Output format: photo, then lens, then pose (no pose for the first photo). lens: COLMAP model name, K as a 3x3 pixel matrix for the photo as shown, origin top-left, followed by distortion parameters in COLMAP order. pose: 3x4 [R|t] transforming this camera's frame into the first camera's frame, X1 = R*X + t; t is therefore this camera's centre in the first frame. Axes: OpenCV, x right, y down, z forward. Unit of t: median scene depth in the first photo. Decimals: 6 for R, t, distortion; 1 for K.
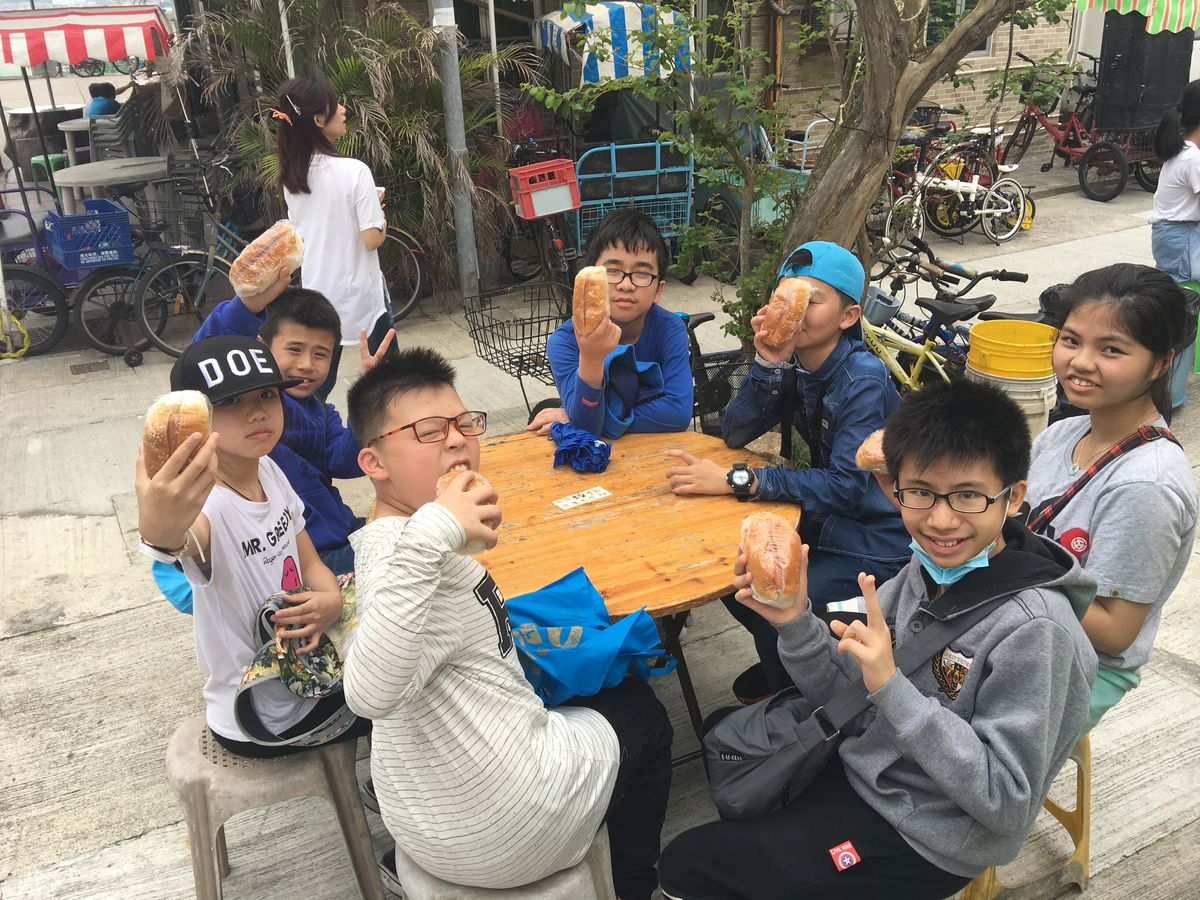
lens RADIAL K [[1016.9, 0, 600.3], [0, 1016.9, 449.0], [0, 0, 1]] dist [-0.003768, -0.007858]
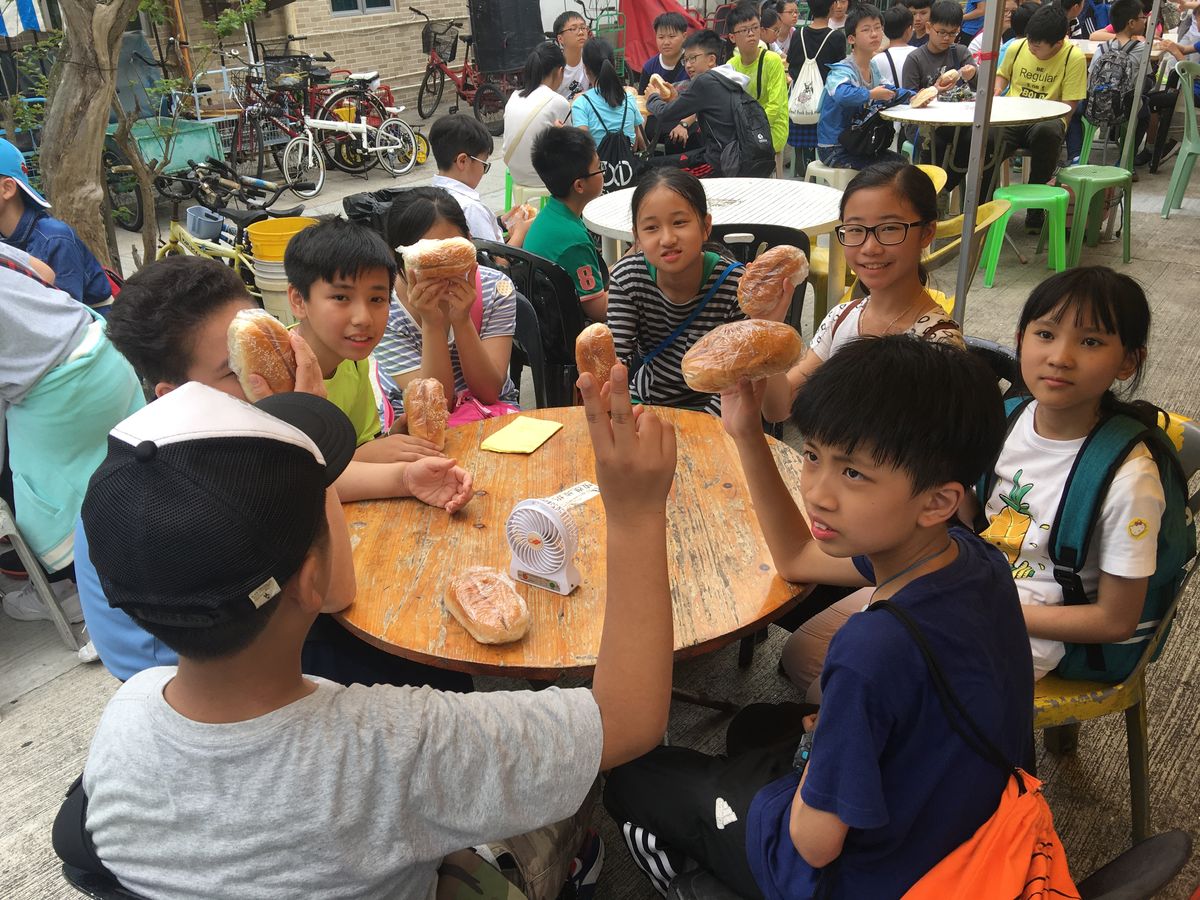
lens RADIAL K [[1016.9, 0, 599.7], [0, 1016.9, 451.4], [0, 0, 1]] dist [-0.003768, -0.007858]
pose [[0.902229, -0.178781, 0.392454, 0.101732], [0.165179, 0.983884, 0.068468, 0.063670], [-0.398370, 0.003051, 0.917220, -0.140085]]
